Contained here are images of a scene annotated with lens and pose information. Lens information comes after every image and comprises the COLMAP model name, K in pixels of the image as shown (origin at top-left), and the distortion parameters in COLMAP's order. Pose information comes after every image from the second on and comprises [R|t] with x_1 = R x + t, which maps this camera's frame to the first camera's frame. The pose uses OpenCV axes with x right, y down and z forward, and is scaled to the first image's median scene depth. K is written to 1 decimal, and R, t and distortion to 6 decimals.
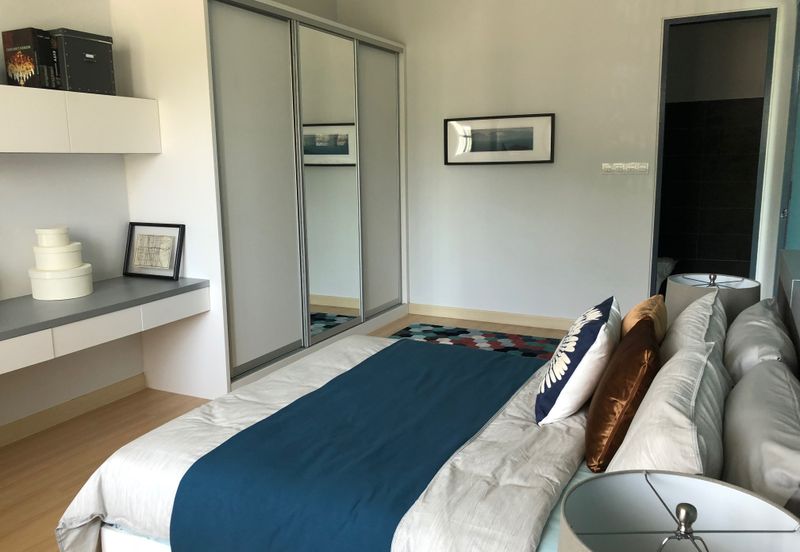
lens RADIAL K [[664.0, 0, 399.2], [0, 664.0, 273.1], [0, 0, 1]] dist [0.031815, 0.001978]
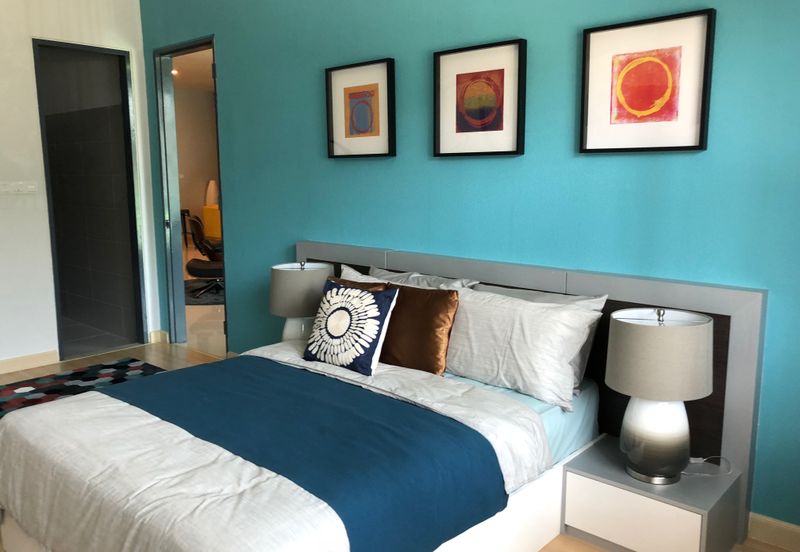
lens RADIAL K [[664.0, 0, 398.4], [0, 664.0, 277.8], [0, 0, 1]] dist [0.031815, 0.001978]
pose [[0.269536, -0.146642, 0.951760, -0.805384], [0.172814, 0.979659, 0.102000, -0.070874], [-0.947357, 0.136985, 0.289395, 0.438368]]
